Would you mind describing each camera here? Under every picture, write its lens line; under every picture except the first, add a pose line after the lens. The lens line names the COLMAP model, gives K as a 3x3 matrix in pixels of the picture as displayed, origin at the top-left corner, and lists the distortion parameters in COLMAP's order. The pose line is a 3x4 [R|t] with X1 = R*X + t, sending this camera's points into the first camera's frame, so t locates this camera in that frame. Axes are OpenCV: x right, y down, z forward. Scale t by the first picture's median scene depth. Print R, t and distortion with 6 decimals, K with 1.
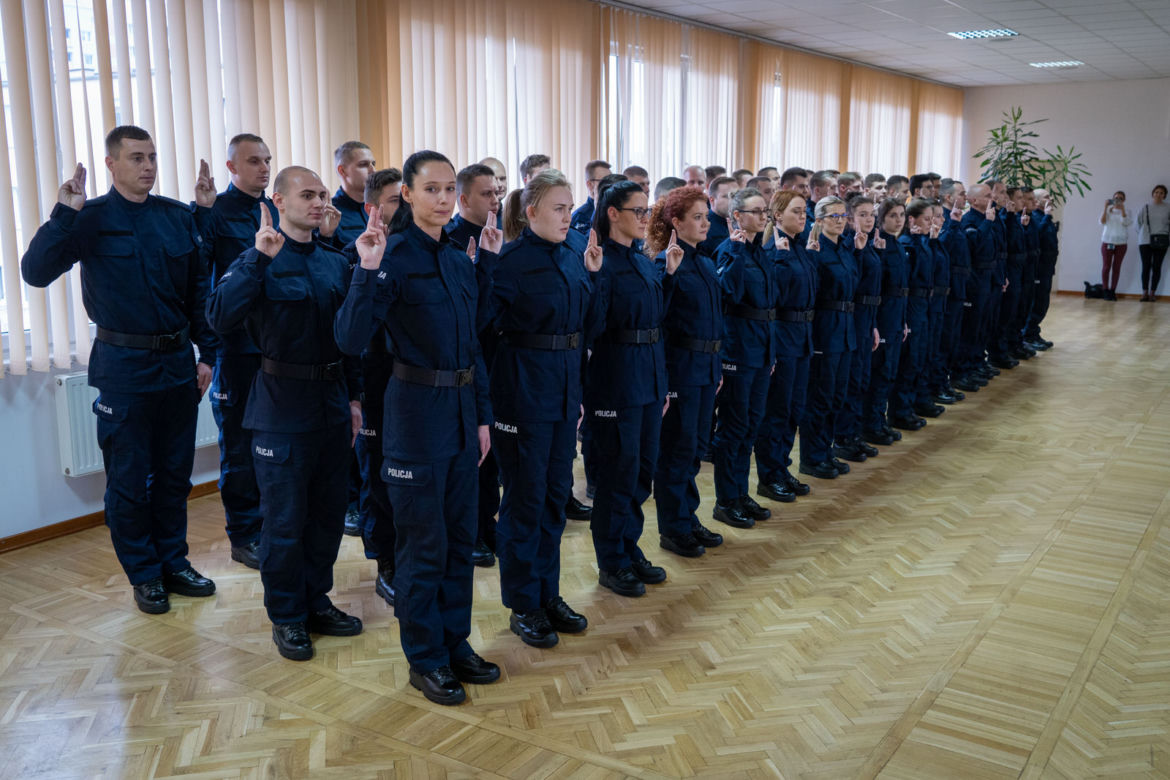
lens RADIAL K [[1129.1, 0, 585.5], [0, 1129.1, 407.7], [0, 0, 1]] dist [0.003011, 0.007520]
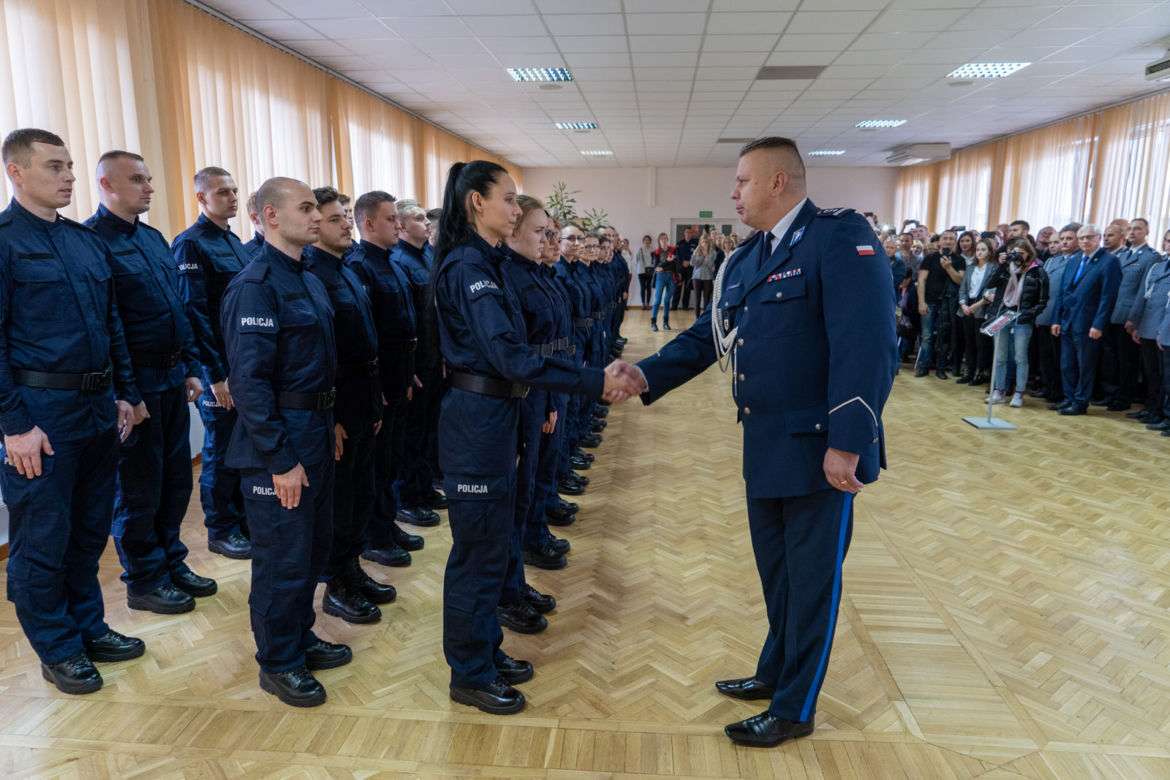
lens RADIAL K [[789.0, 0, 585.0], [0, 789.0, 390.0], [0, 0, 1]] dist [-0.017102, 0.002714]
pose [[0.880666, -0.085900, 0.465886, -0.097907], [0.089806, 0.995863, 0.013856, -0.007787], [-0.465148, 0.029637, 0.884736, 0.089957]]
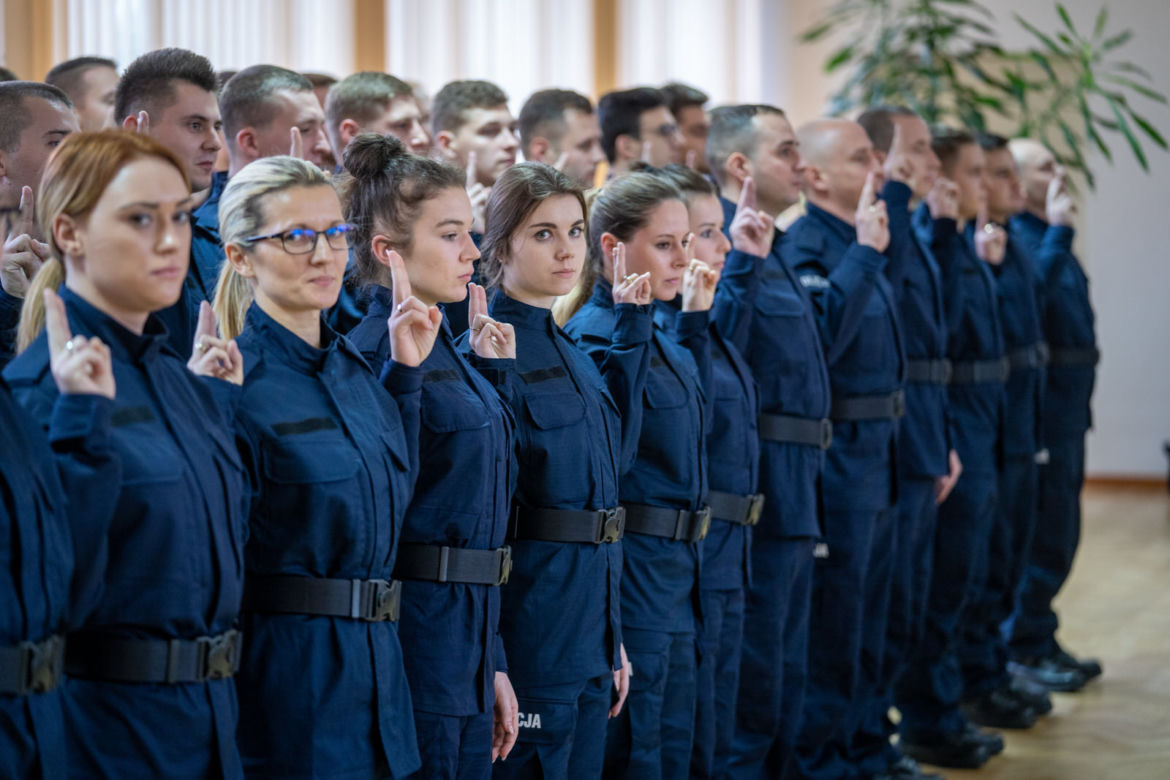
lens RADIAL K [[789.0, 0, 585.0], [0, 789.0, 390.0], [0, 0, 1]] dist [-0.017102, 0.002714]
pose [[0.971867, -0.048472, 0.230488, 0.239614], [0.055760, 0.998126, -0.025205, -0.129655], [-0.228835, 0.037348, 0.972749, 0.827483]]
